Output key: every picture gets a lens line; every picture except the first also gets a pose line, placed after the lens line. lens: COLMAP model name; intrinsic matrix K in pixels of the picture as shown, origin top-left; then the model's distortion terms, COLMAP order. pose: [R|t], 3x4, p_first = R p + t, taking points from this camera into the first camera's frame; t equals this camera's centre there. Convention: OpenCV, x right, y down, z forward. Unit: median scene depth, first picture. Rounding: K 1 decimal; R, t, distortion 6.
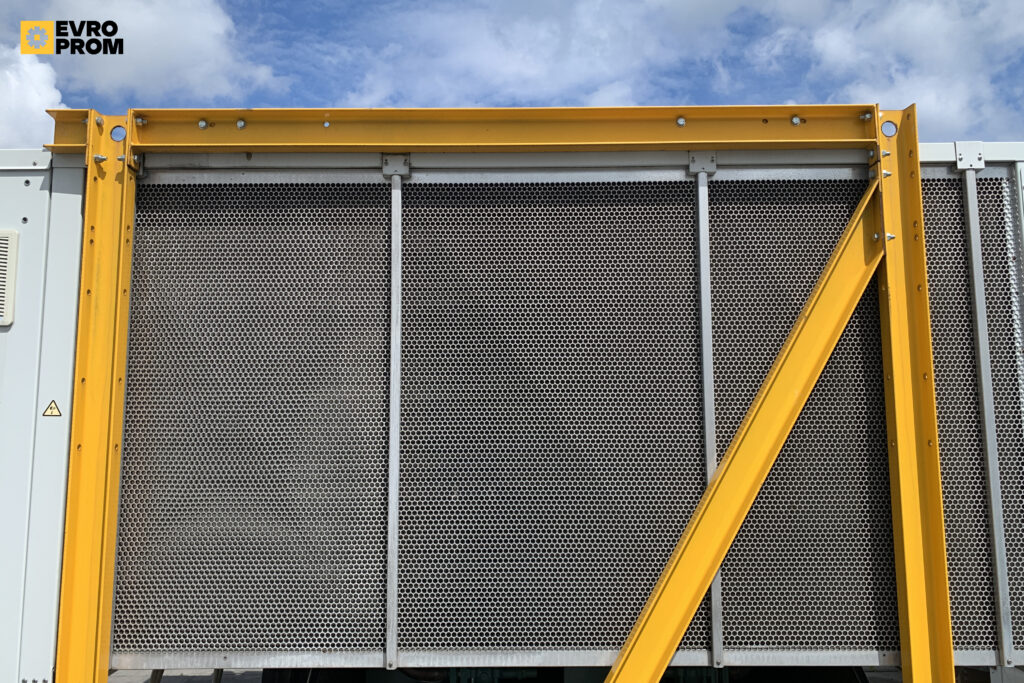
lens RADIAL K [[779.6, 0, 511.1], [0, 779.6, 333.8], [0, 0, 1]] dist [0.079428, -0.111753]
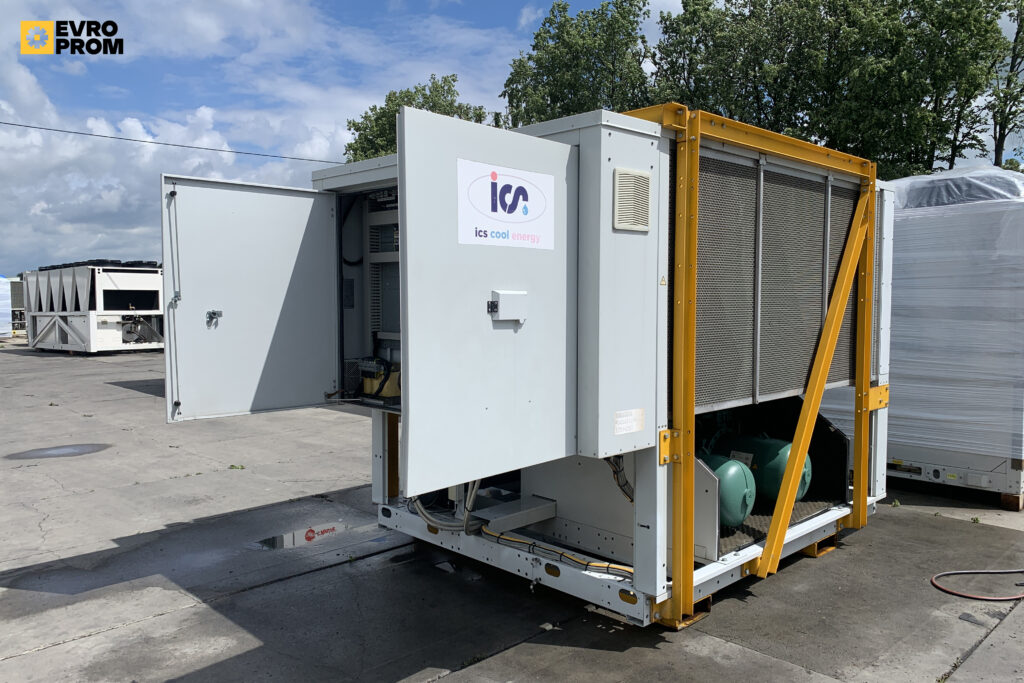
lens RADIAL K [[779.6, 0, 511.1], [0, 779.6, 333.8], [0, 0, 1]] dist [0.079428, -0.111753]
pose [[0.701056, -0.035028, 0.712246, -1.995198], [-0.084219, 0.987736, 0.131472, 0.009745], [-0.708116, -0.152154, 0.689508, 0.021813]]
